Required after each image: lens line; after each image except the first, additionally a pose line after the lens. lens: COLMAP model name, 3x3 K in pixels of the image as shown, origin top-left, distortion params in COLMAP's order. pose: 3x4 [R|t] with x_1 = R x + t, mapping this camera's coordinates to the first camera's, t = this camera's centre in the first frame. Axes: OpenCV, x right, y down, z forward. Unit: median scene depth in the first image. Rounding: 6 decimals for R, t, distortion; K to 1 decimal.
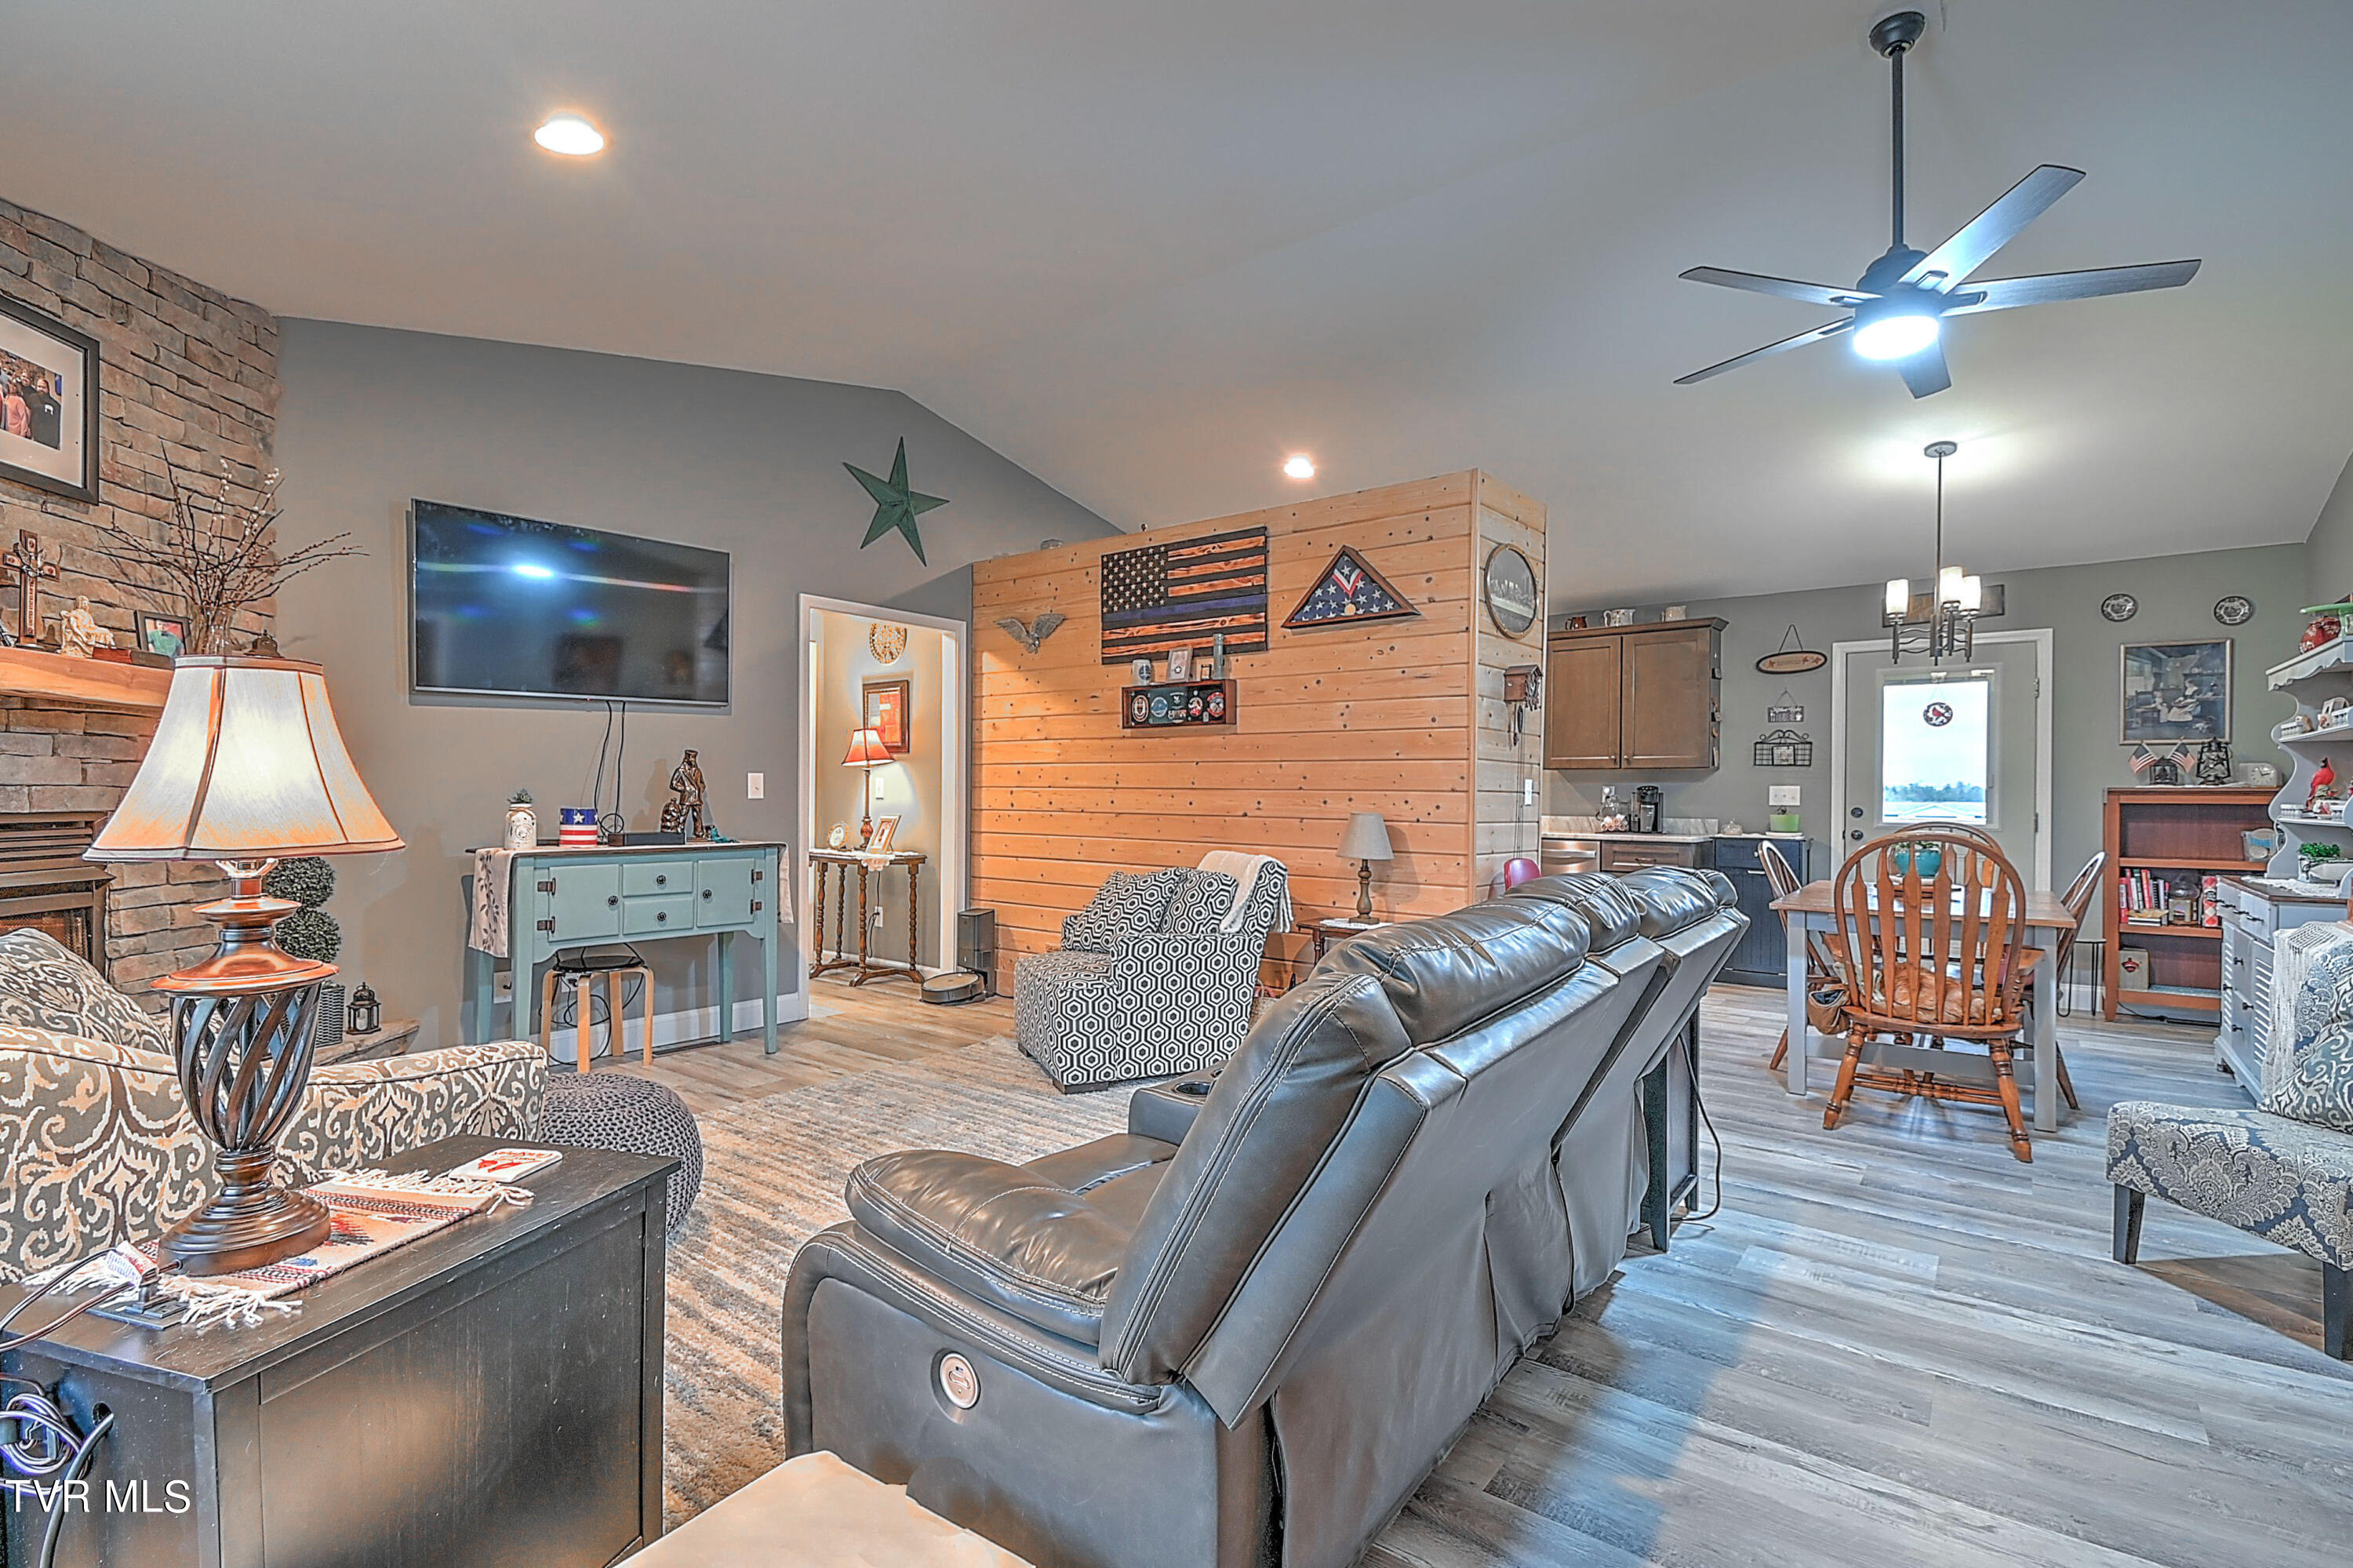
lens RADIAL K [[1056.8, 0, 1182.2], [0, 1056.8, 790.4], [0, 0, 1]] dist [-0.003606, -0.000535]
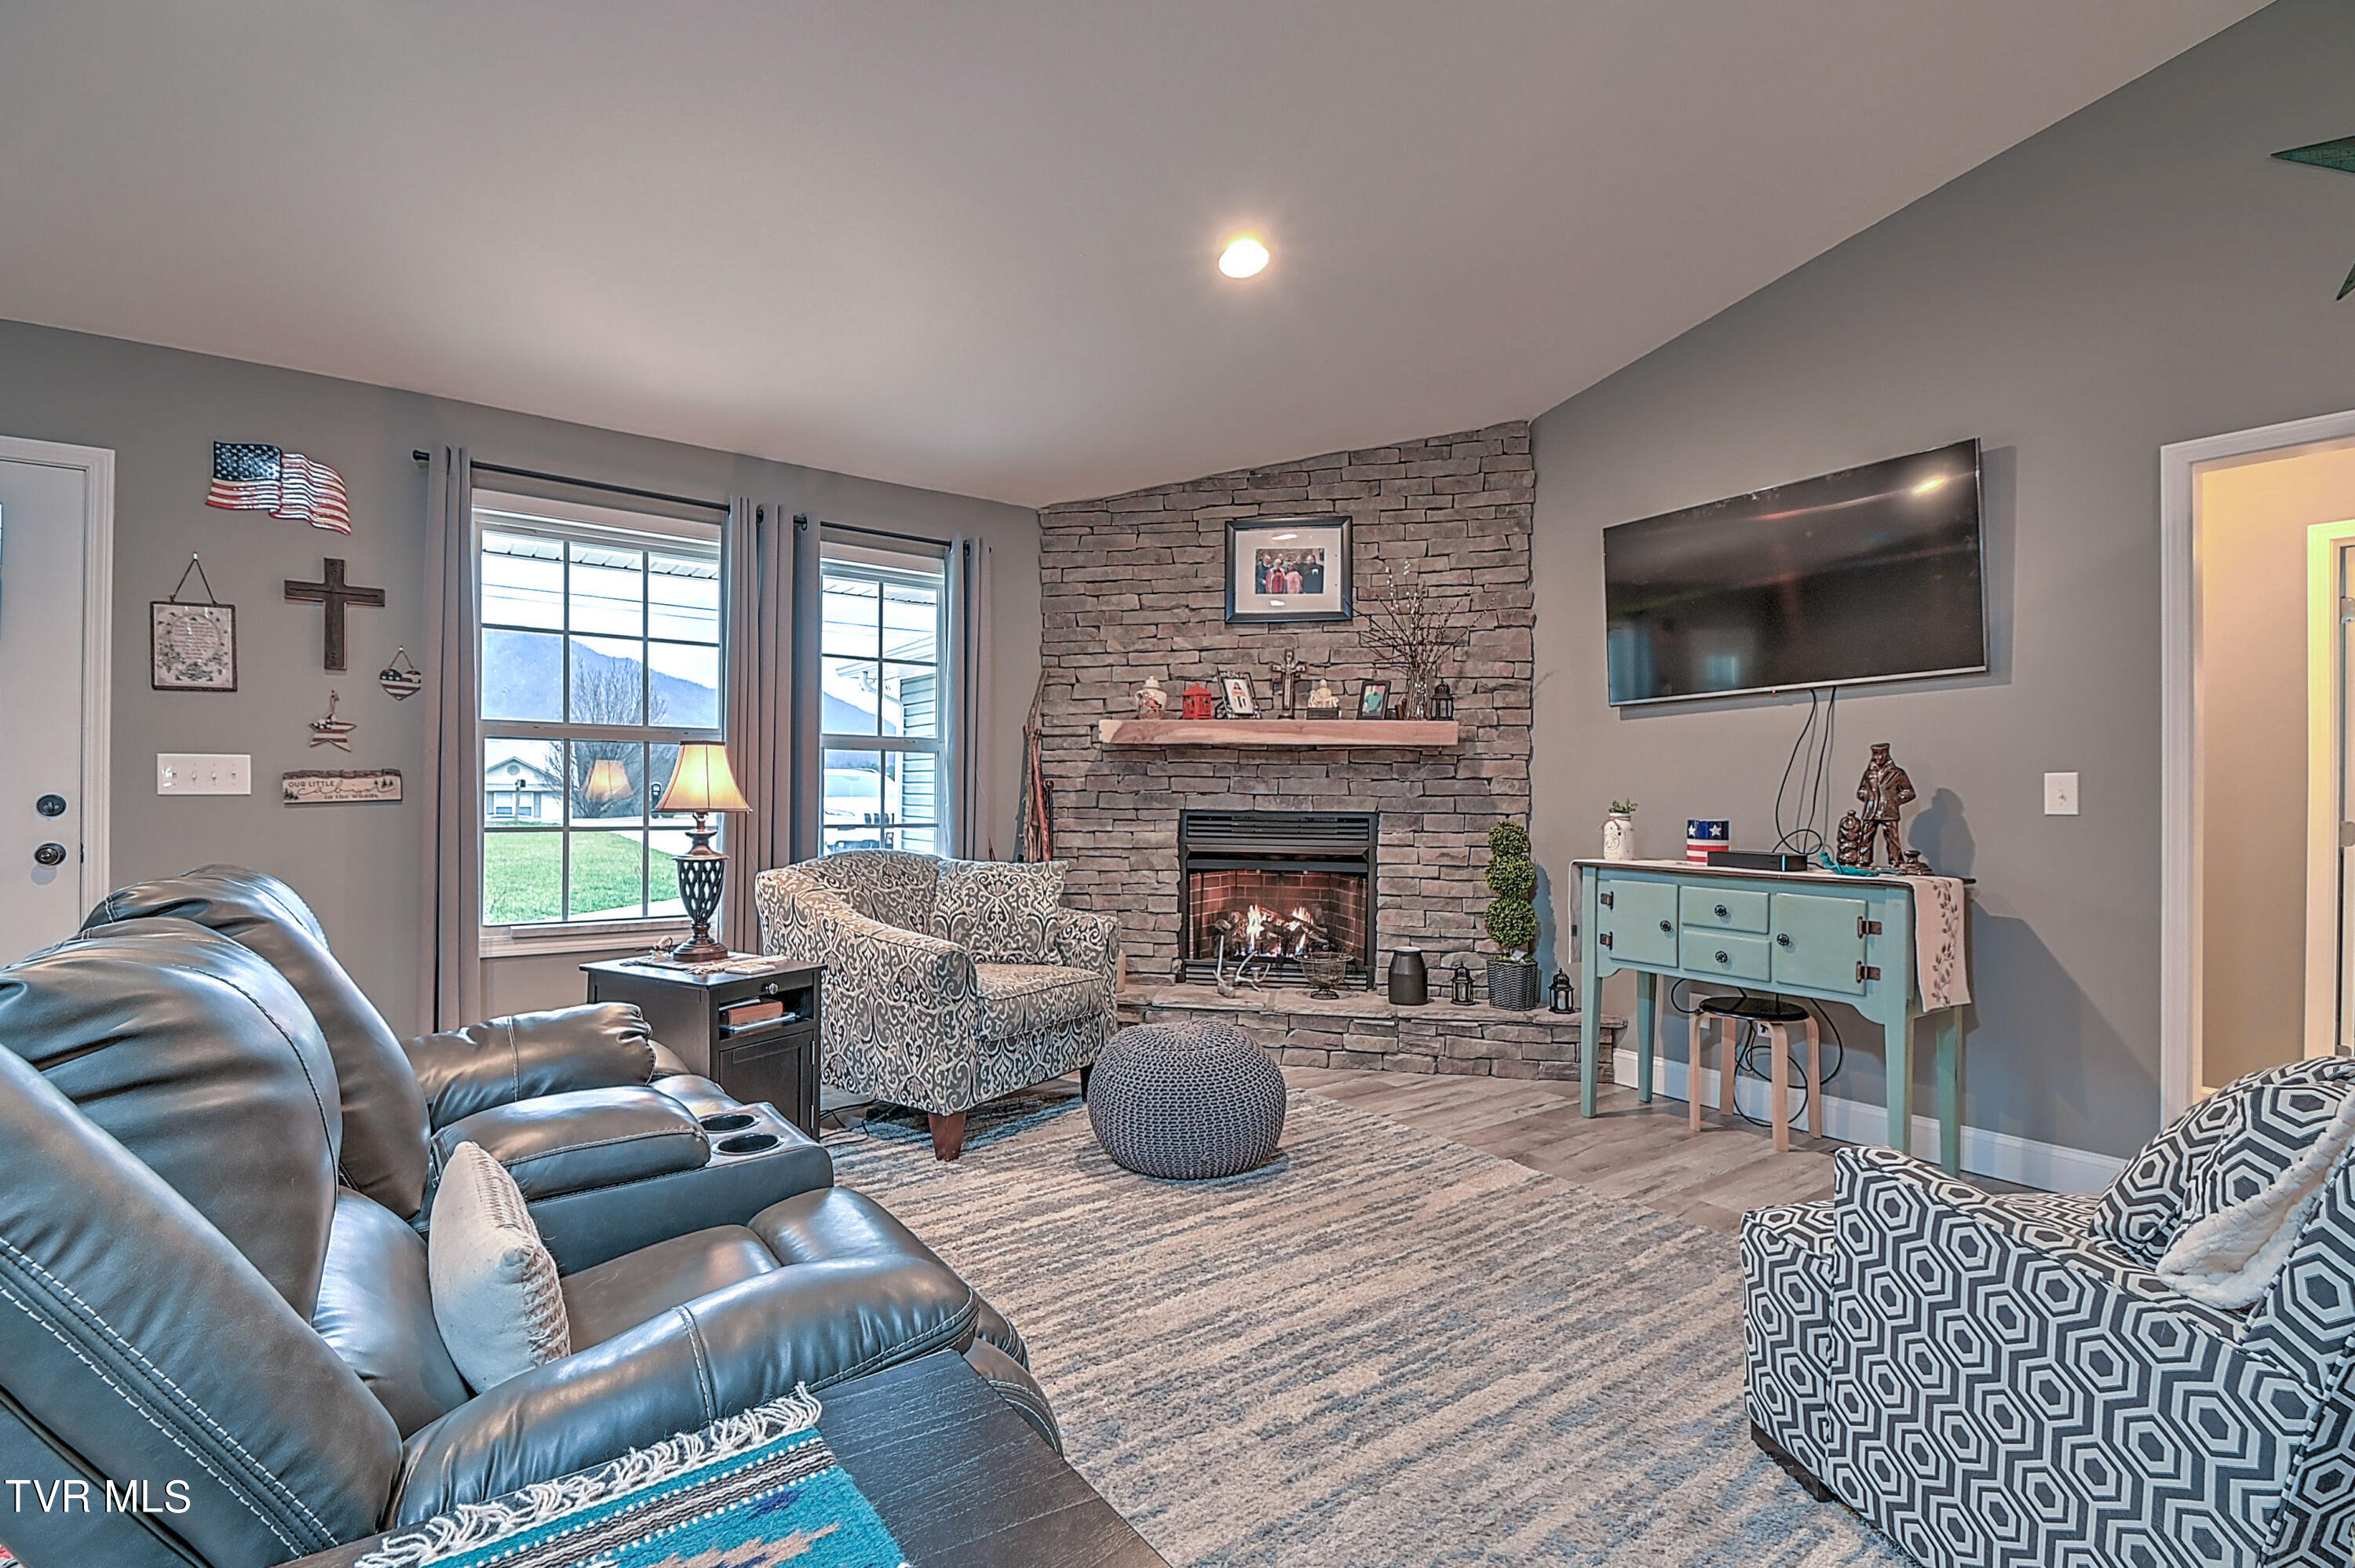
lens RADIAL K [[1057.5, 0, 1185.8], [0, 1057.5, 790.2], [0, 0, 1]] dist [-0.003606, -0.000535]
pose [[-0.290131, -0.015021, -0.956869, 0.398993], [-0.009115, 0.999875, -0.012932, 0.007770], [0.956944, 0.004970, -0.290232, 0.862063]]
